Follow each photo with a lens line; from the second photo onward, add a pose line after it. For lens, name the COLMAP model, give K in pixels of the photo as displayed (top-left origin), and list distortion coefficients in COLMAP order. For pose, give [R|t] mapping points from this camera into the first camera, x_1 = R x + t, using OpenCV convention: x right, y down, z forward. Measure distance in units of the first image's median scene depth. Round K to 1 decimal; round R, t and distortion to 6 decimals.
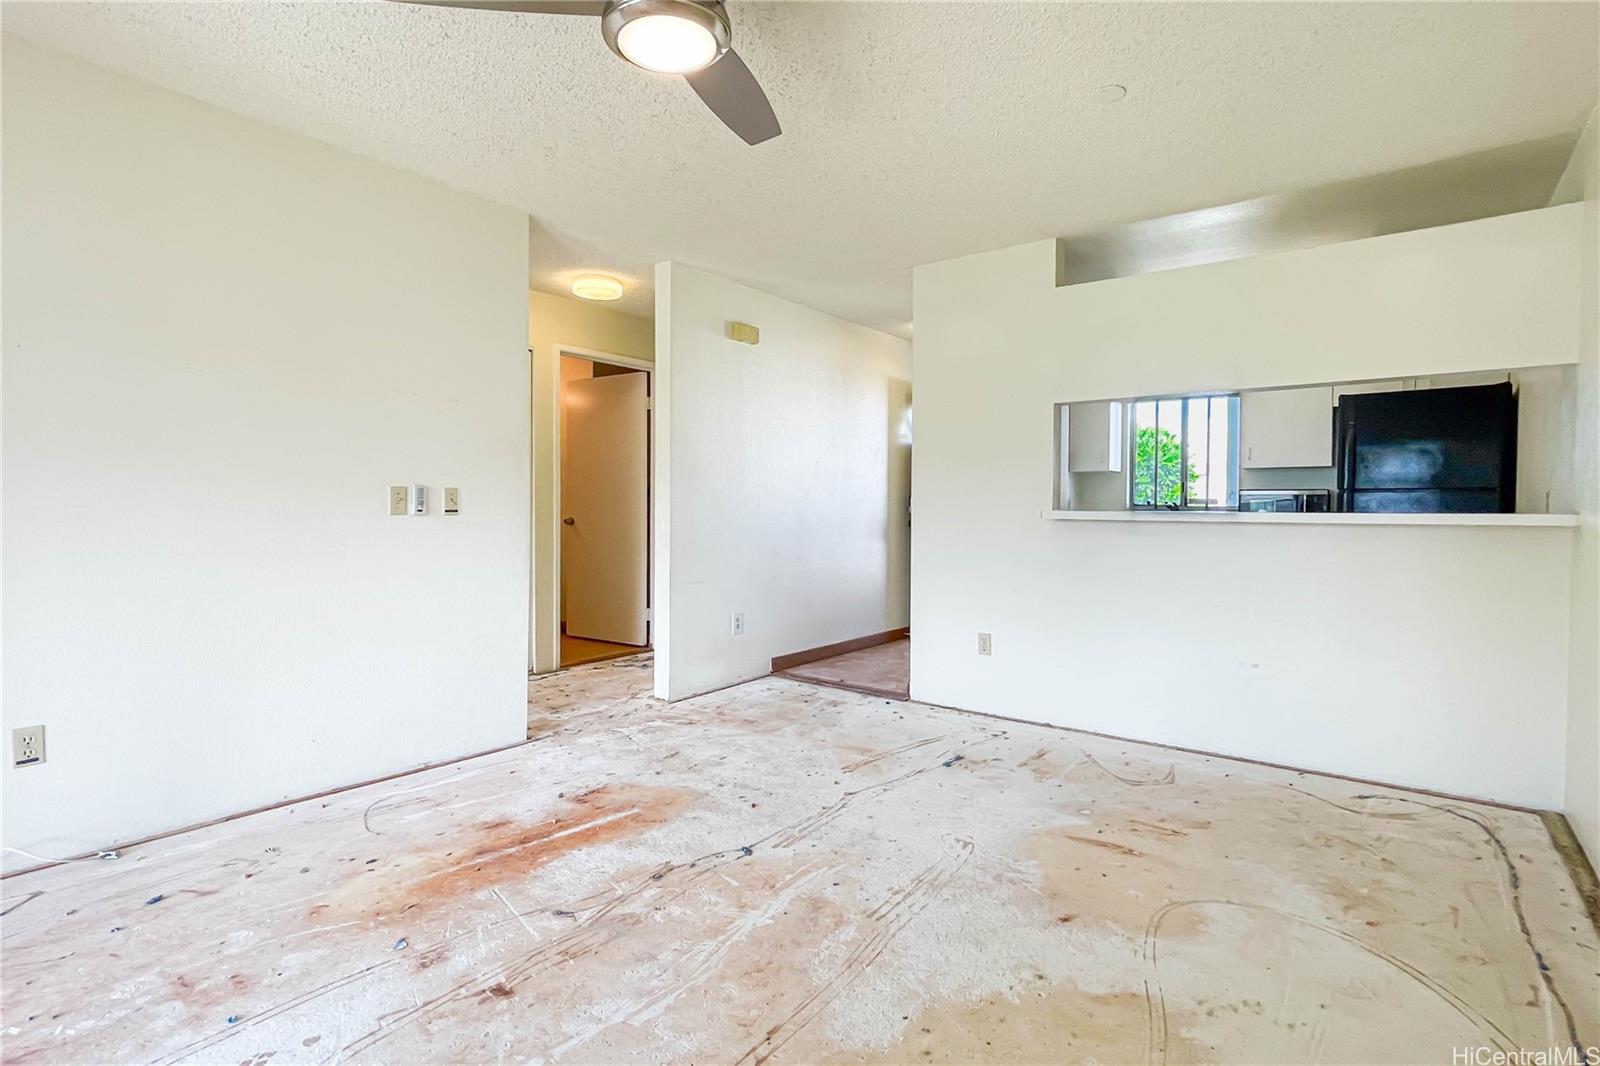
lens RADIAL K [[790.4, 0, 798.3], [0, 790.4, 523.4], [0, 0, 1]] dist [0.000593, 0.001939]
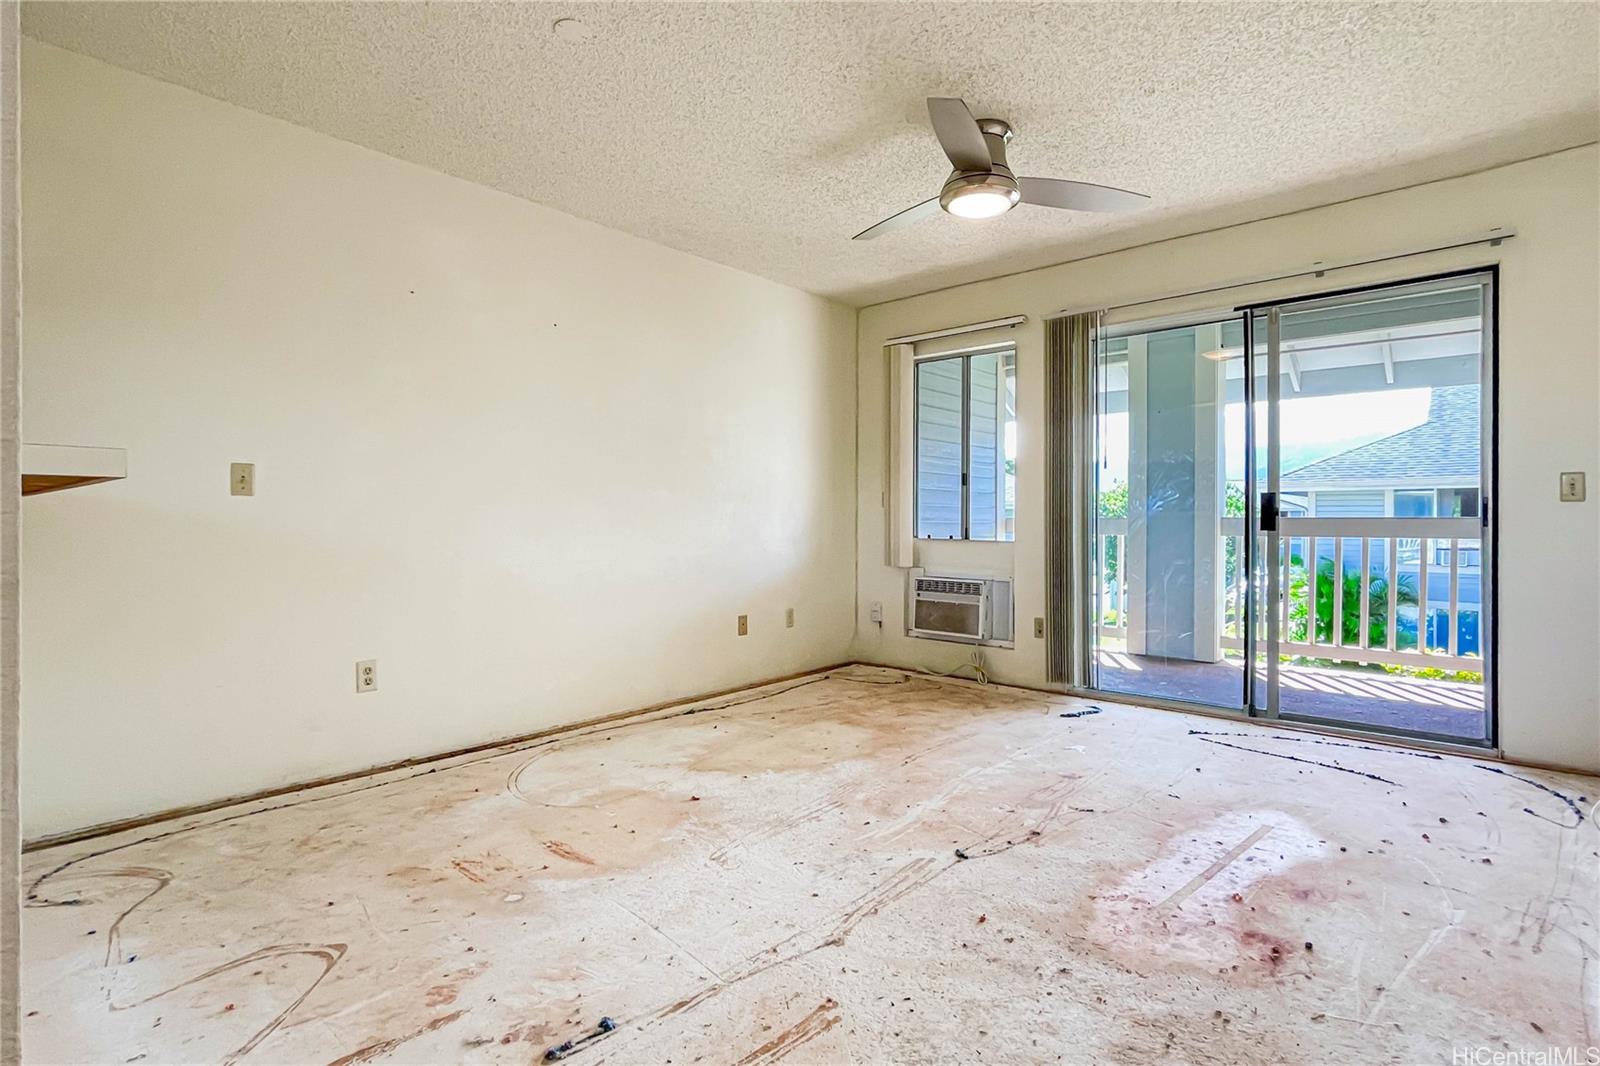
lens RADIAL K [[790.4, 0, 798.3], [0, 790.4, 523.4], [0, 0, 1]] dist [0.000593, 0.001939]
pose [[-0.997535, -0.007852, 0.069729, 0.056308], [-0.005886, 0.999581, 0.028350, 0.001698], [-0.069922, 0.027870, -0.997163, 1.693463]]
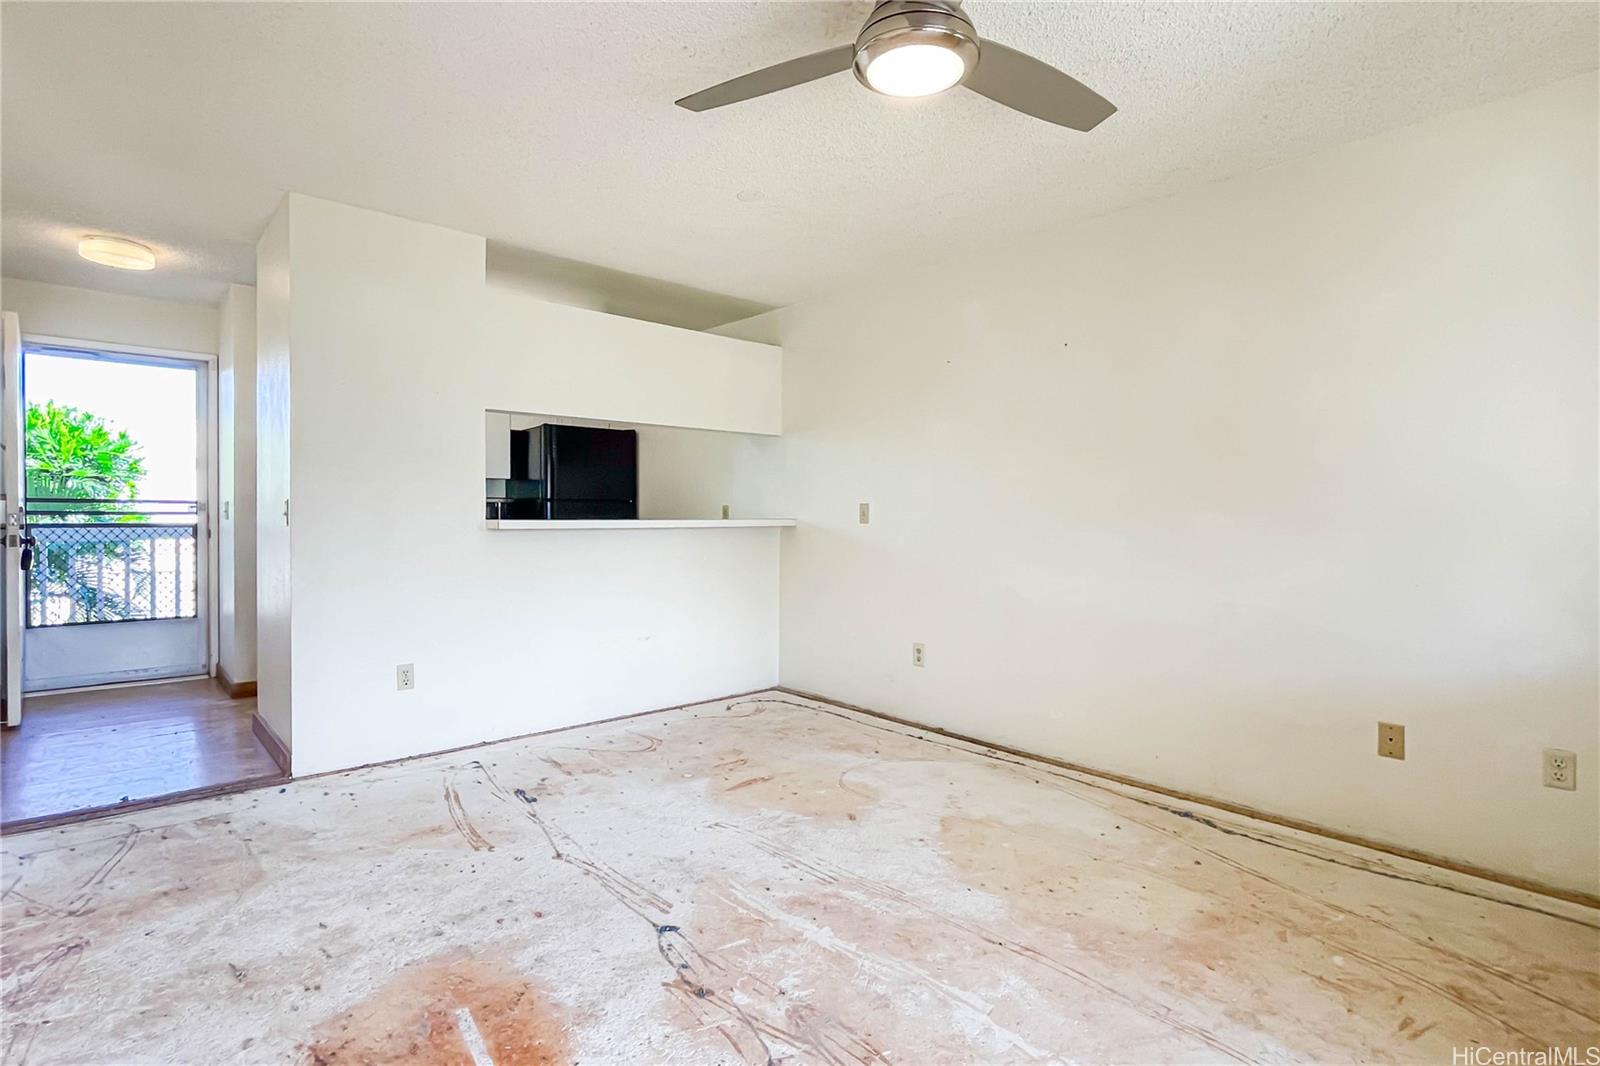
lens RADIAL K [[790.4, 0, 798.3], [0, 790.4, 523.4], [0, 0, 1]] dist [0.000593, 0.001939]
pose [[0.184396, -0.019752, 0.982653, -0.762328], [0.017959, 0.999699, 0.016725, -0.029369], [-0.982688, 0.014564, 0.184696, 0.614277]]
